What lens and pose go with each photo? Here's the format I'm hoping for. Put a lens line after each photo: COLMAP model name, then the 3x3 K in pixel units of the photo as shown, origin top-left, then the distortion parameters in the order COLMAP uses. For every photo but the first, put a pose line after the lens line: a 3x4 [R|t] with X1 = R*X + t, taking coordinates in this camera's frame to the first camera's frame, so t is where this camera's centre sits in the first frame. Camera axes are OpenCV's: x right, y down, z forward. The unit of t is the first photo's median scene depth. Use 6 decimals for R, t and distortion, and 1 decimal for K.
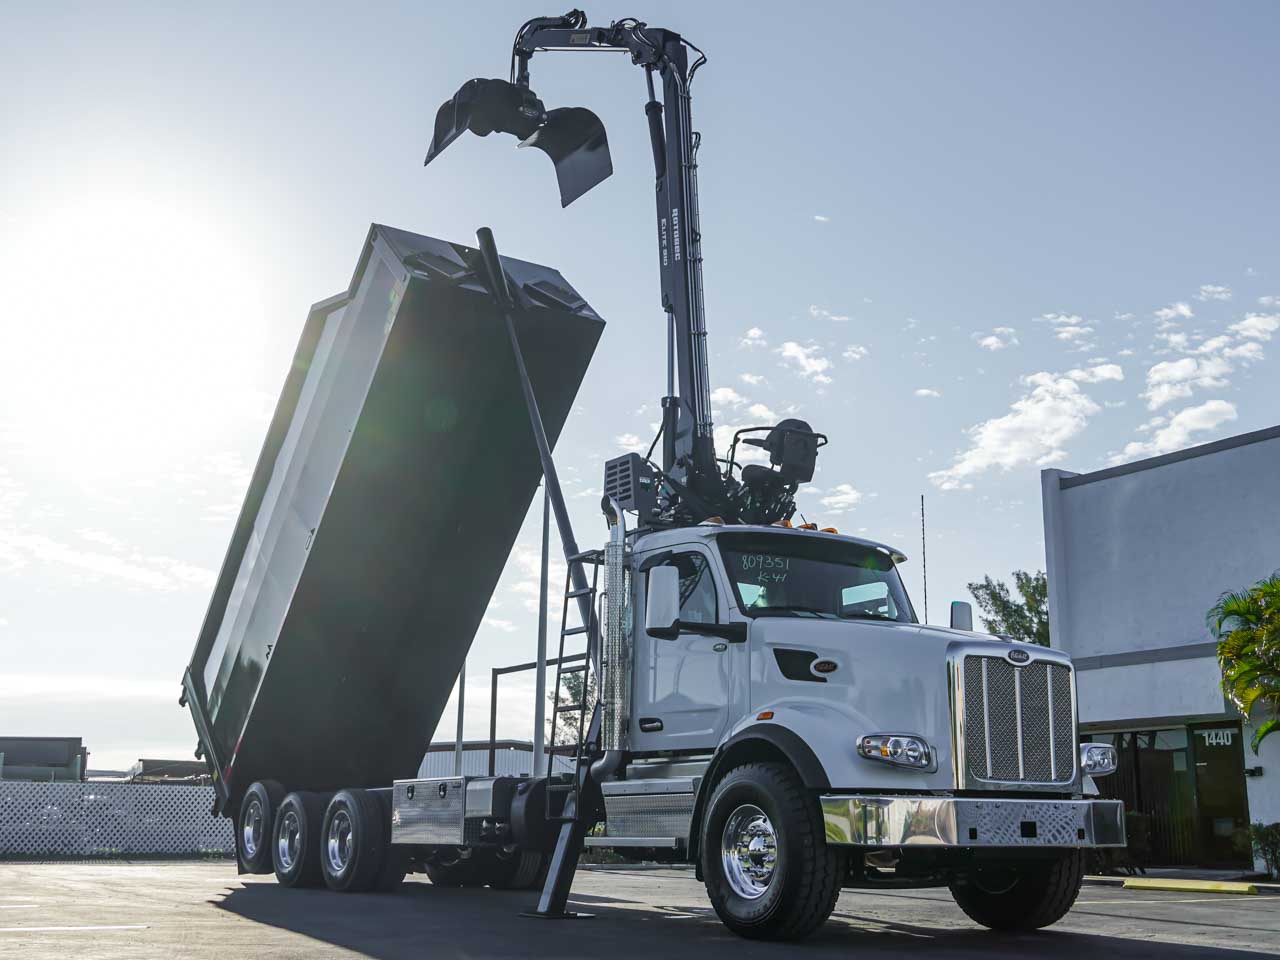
lens RADIAL K [[1418.9, 0, 641.9], [0, 1418.9, 471.4], [0, 0, 1]] dist [0.131713, 0.000000]
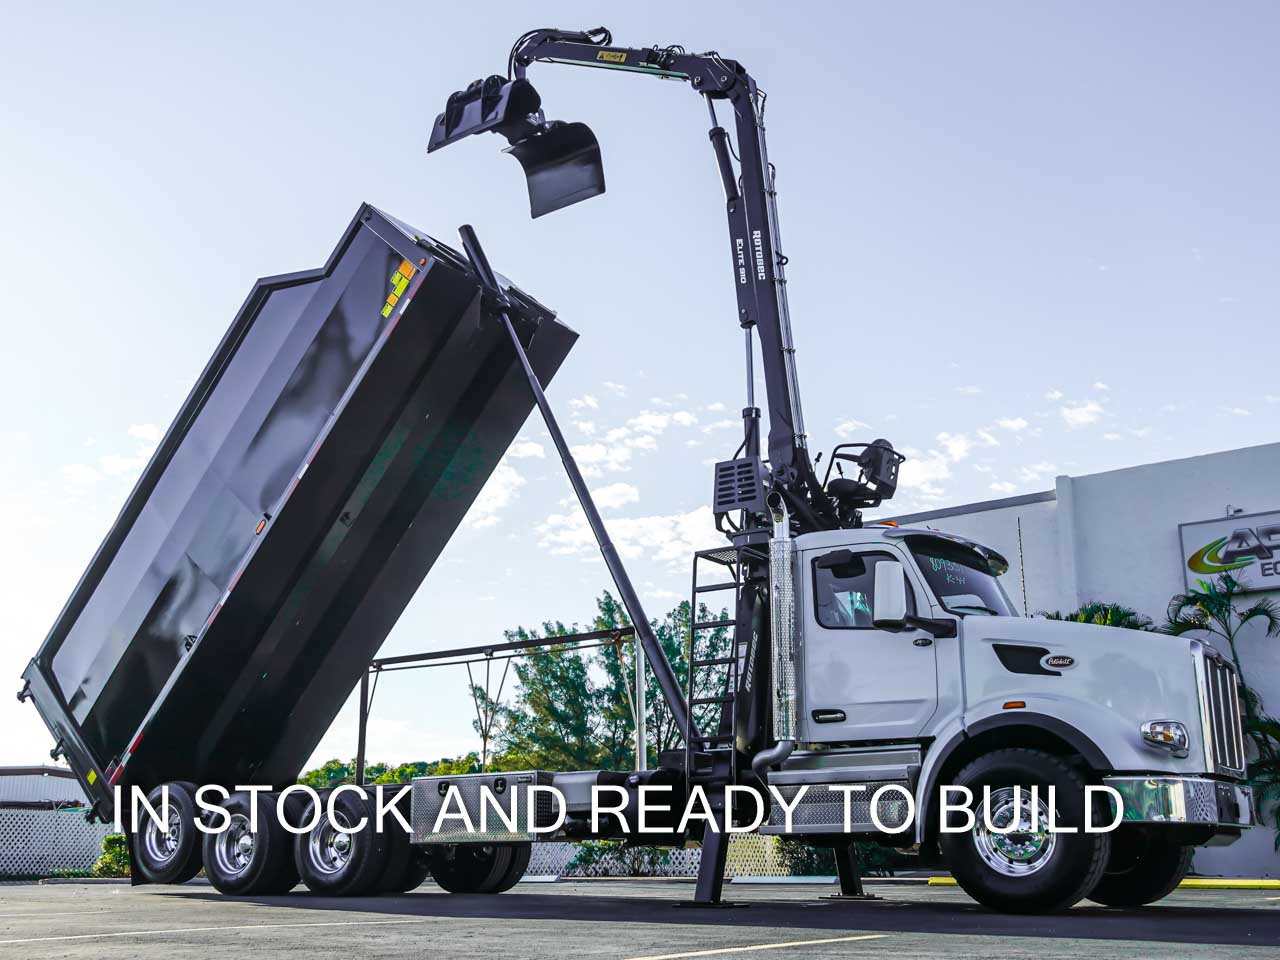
lens RADIAL K [[1349.9, 0, 648.1], [0, 1349.9, 480.1], [0, 0, 1]] dist [0.078664, 0.000000]
pose [[0.934524, 0.087338, 0.345017, -0.407484], [-0.075702, 0.996018, -0.047086, 0.055092], [-0.347756, 0.017884, 0.937415, 0.103762]]
